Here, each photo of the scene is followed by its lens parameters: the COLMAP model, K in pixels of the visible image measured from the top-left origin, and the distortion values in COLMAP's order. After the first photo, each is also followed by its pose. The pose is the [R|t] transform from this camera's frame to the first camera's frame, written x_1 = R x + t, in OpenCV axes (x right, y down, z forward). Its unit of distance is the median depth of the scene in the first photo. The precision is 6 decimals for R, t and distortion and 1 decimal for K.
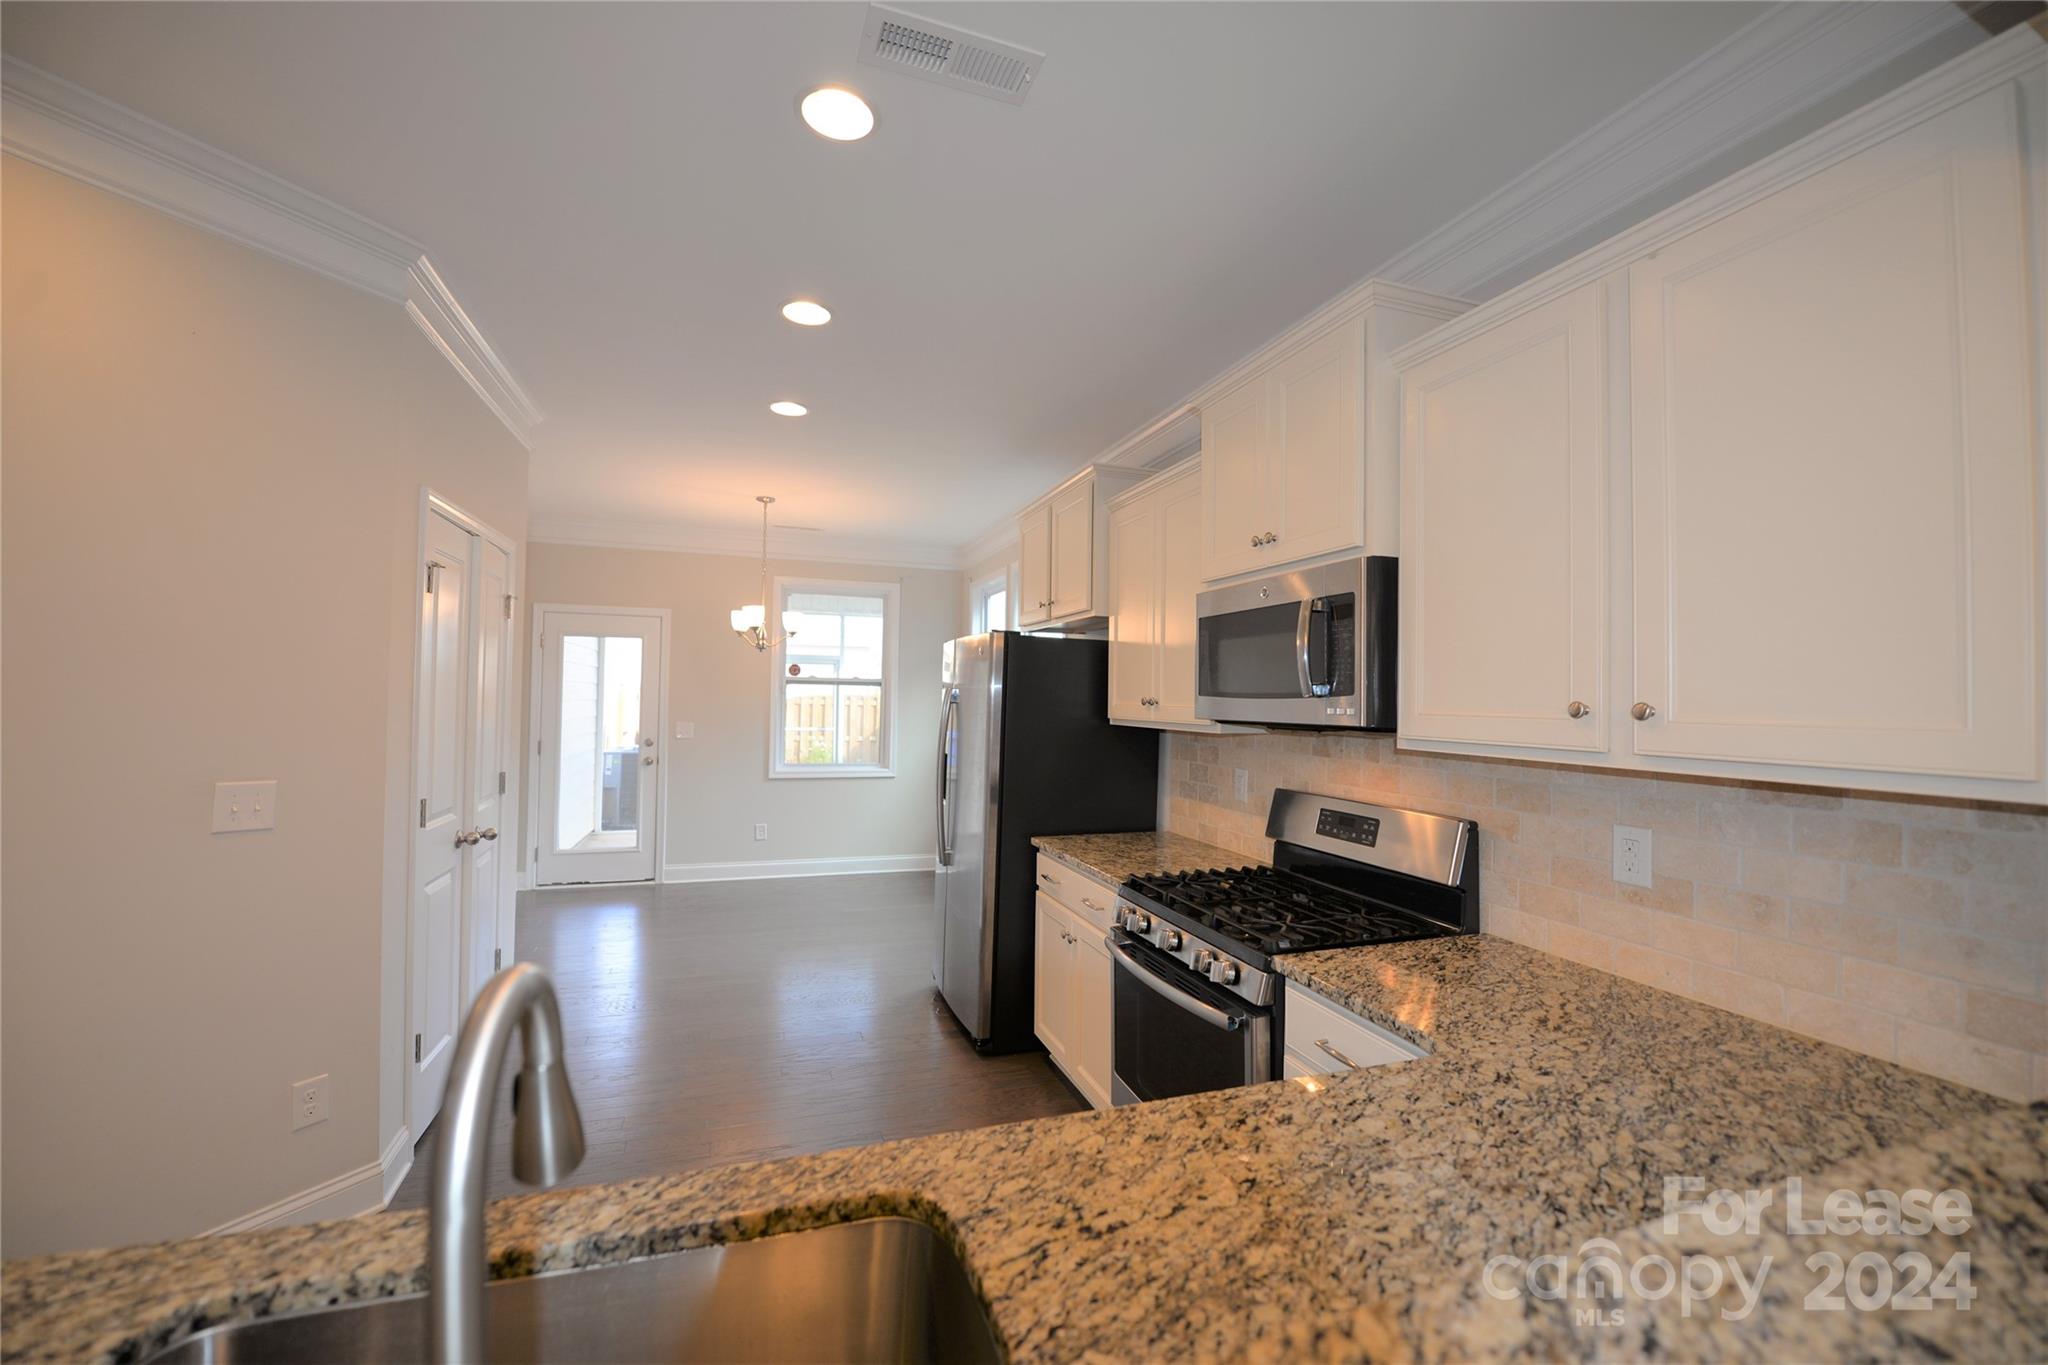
lens RADIAL K [[822.6, 0, 1028.3], [0, 822.6, 683.8], [0, 0, 1]] dist [-0.000902, -0.007540]
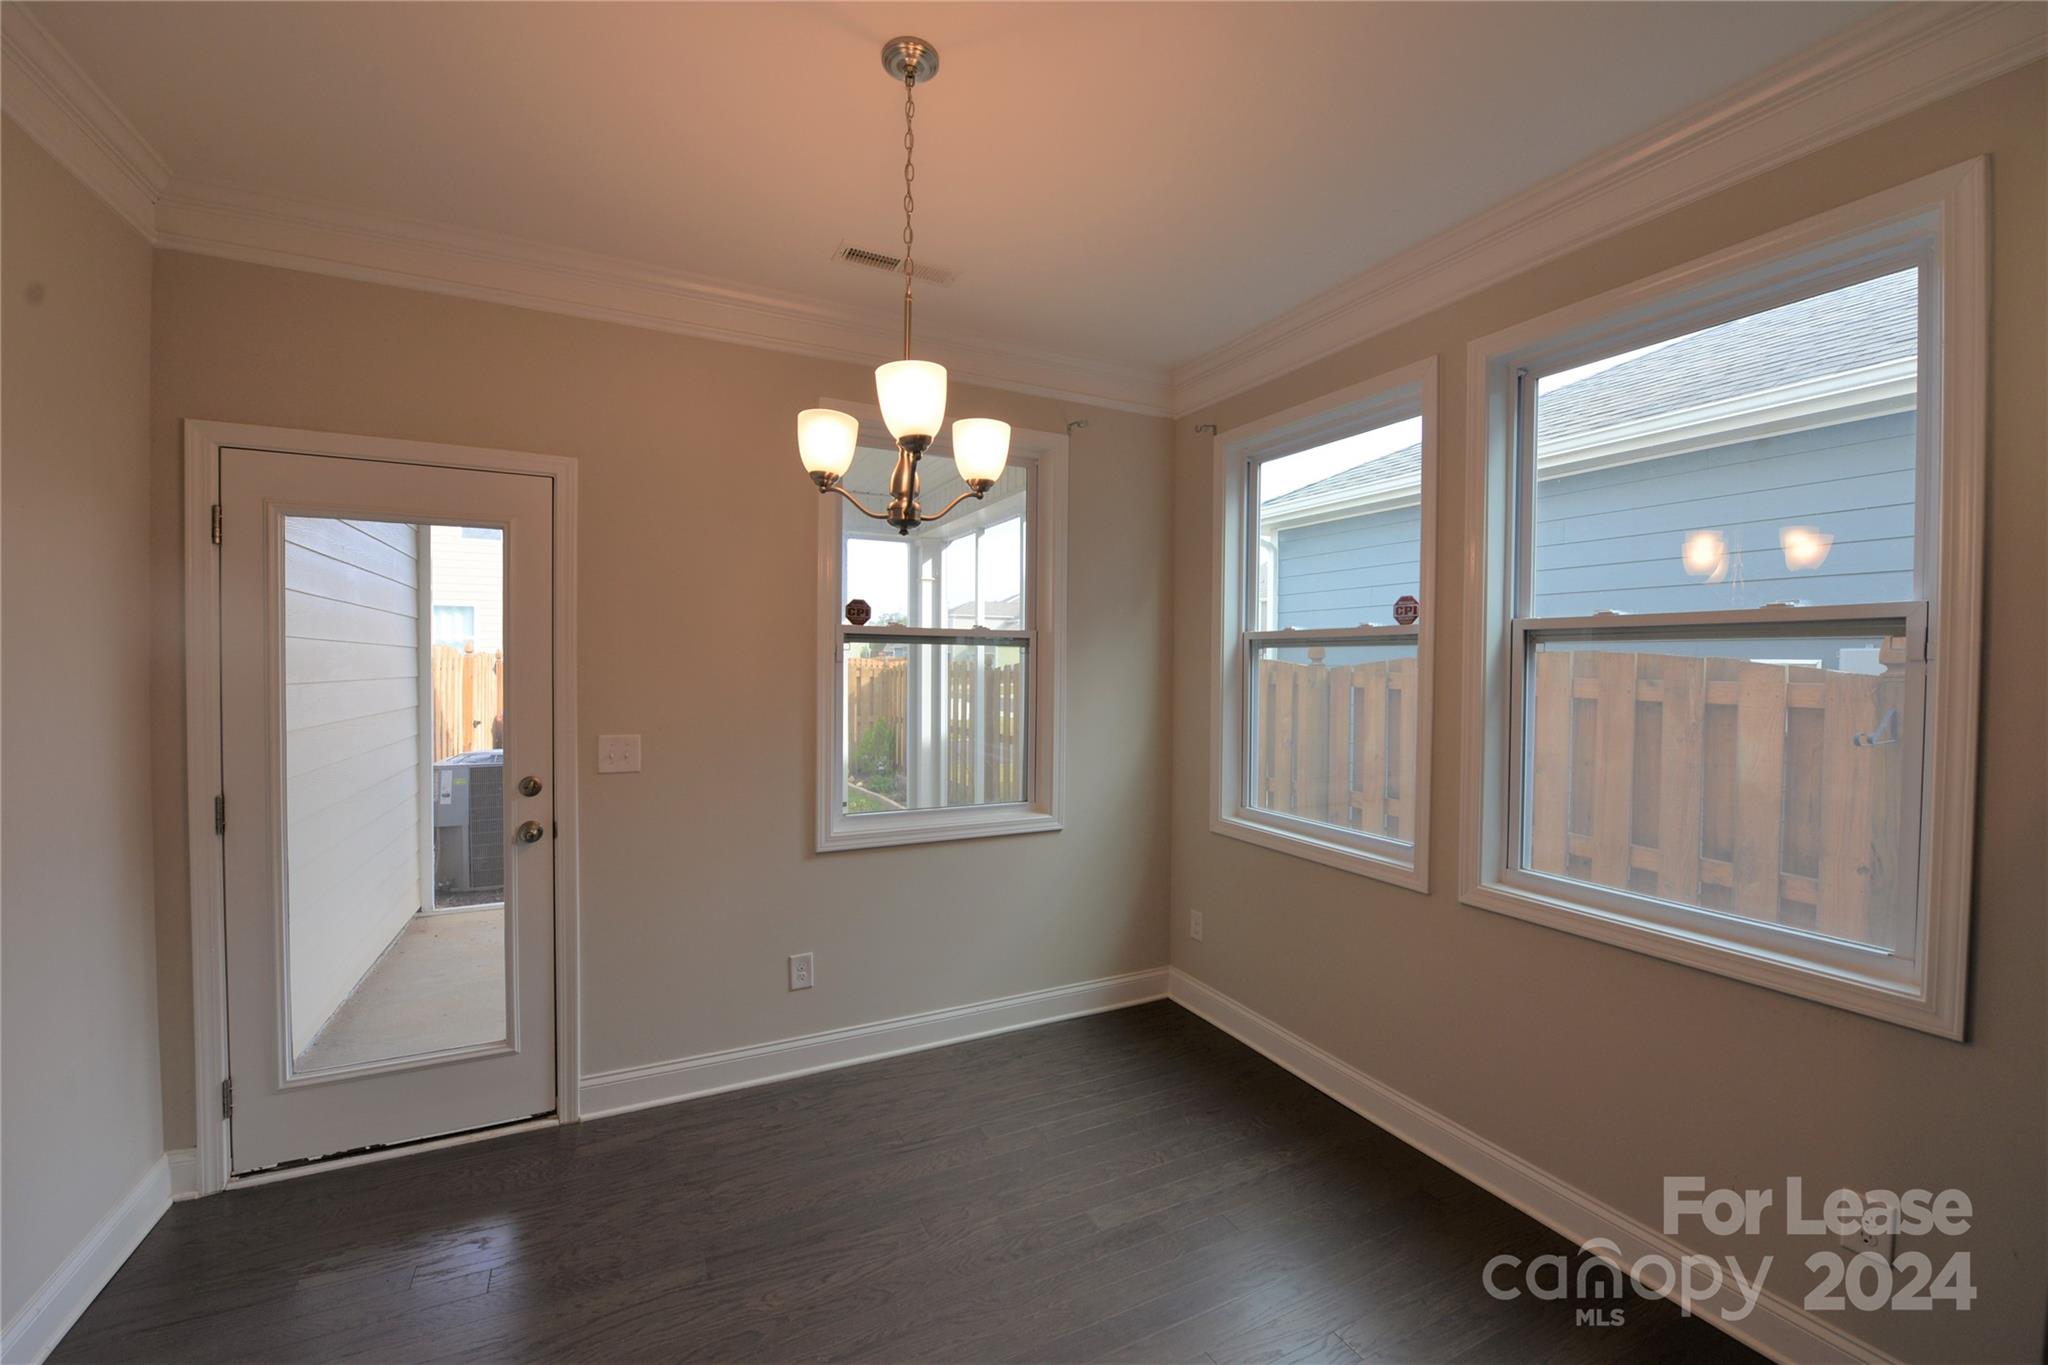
lens RADIAL K [[822.6, 0, 1028.3], [0, 822.6, 683.8], [0, 0, 1]] dist [-0.000902, -0.007540]
pose [[0.991113, -0.011684, 0.132505, -0.491562], [0.005920, 0.999022, 0.043817, 0.008094], [-0.132888, -0.042643, 0.990213, 1.029544]]
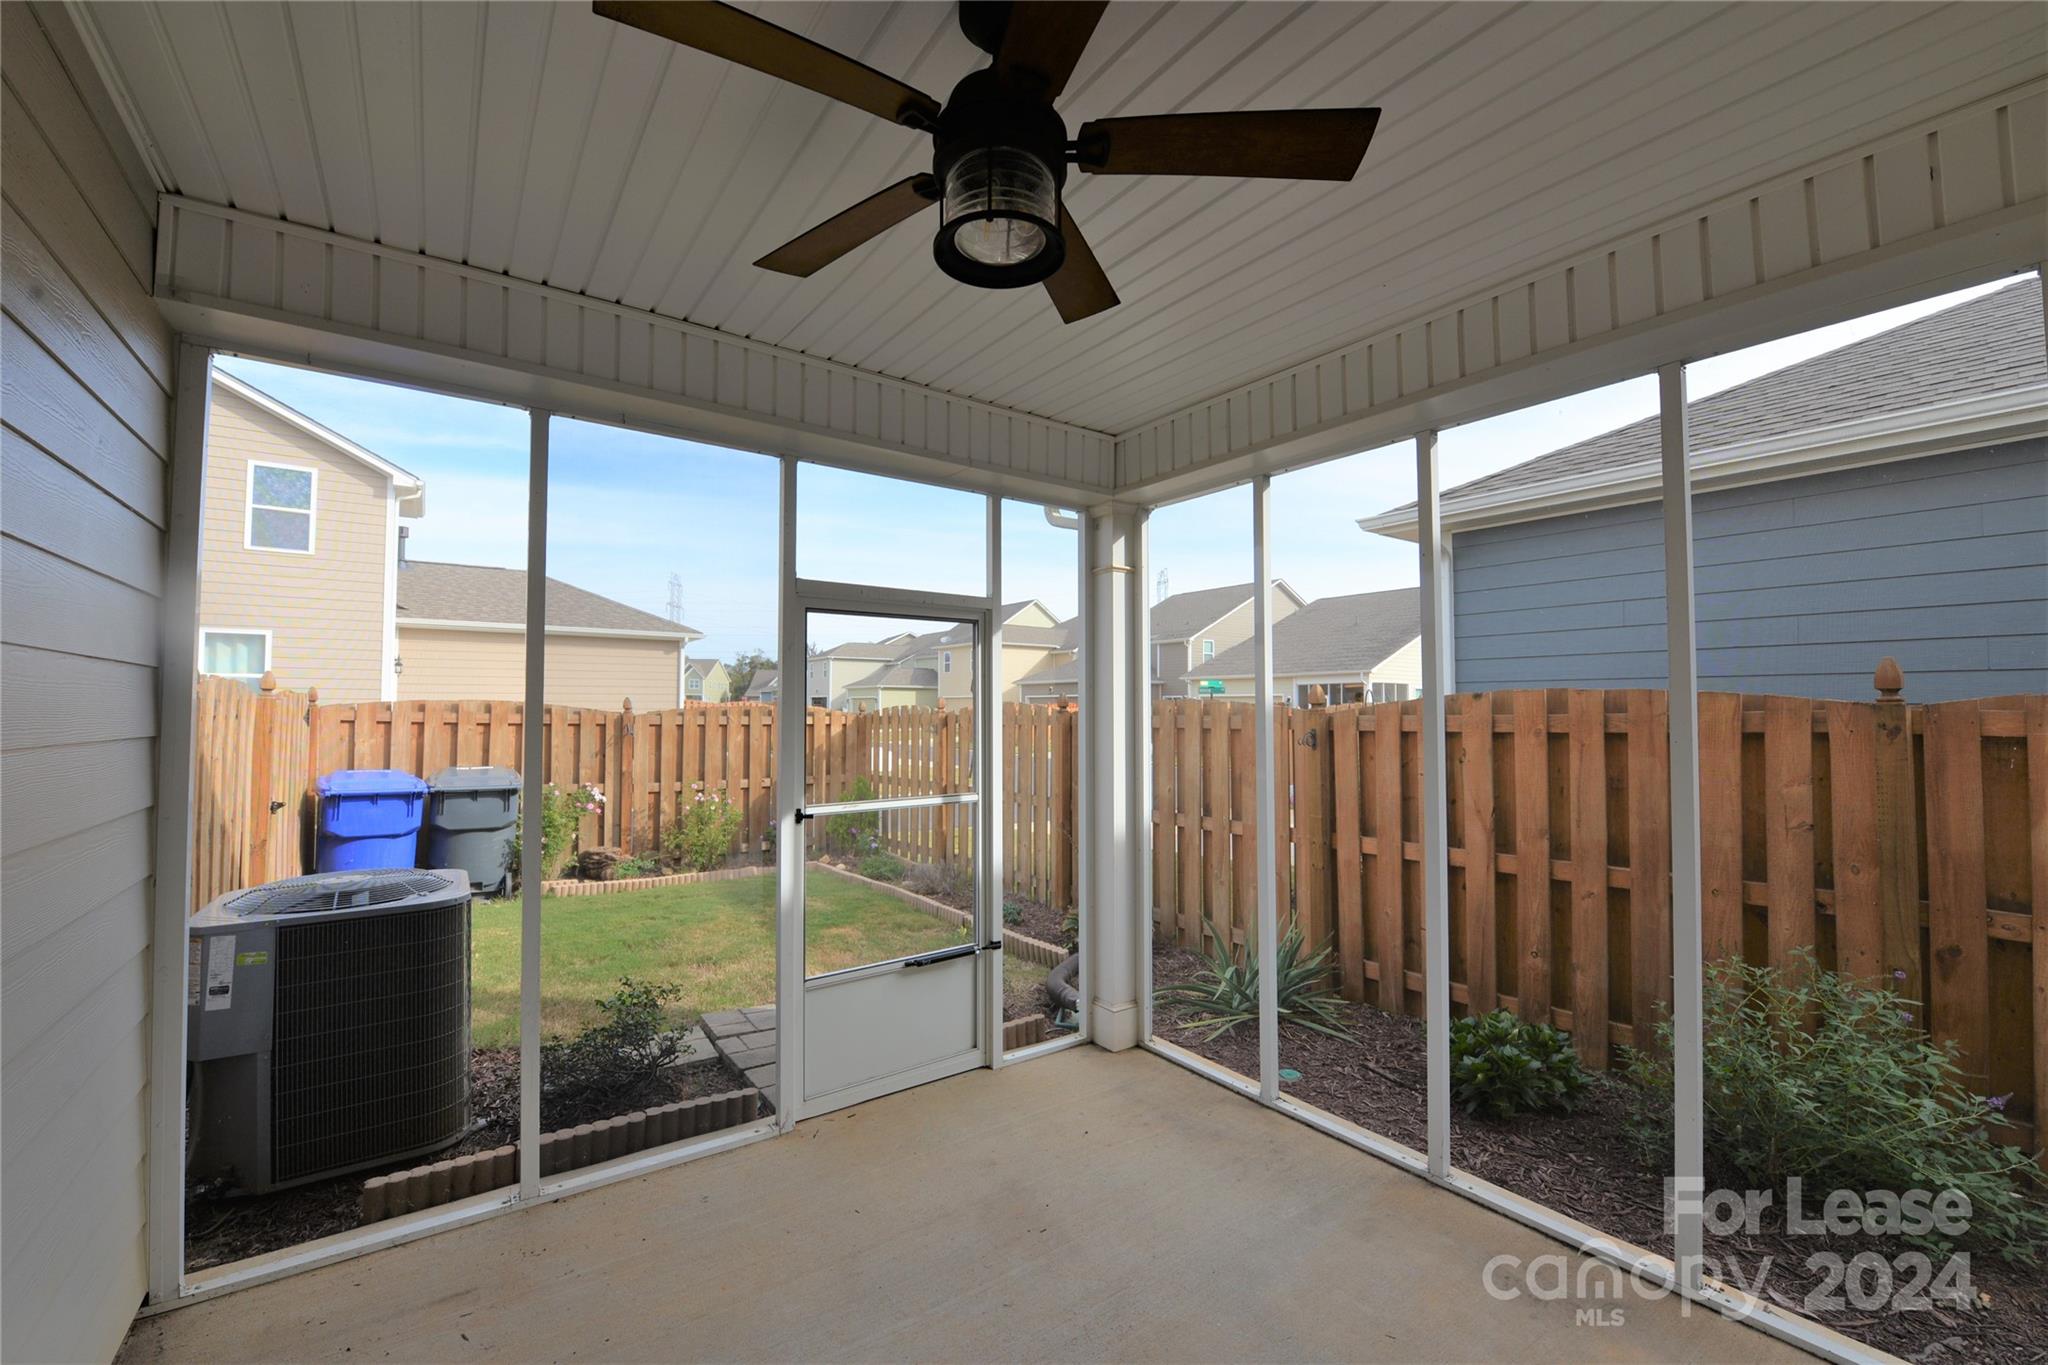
lens RADIAL K [[804.9, 0, 1027.9], [0, 804.9, 678.9], [0, 0, 1]] dist [-0.022949, -0.000513]
pose [[0.950433, -0.001751, 0.310925, -0.922393], [0.006694, 0.999868, -0.014831, 0.022066], [-0.310858, 0.016177, 0.950319, 1.835182]]
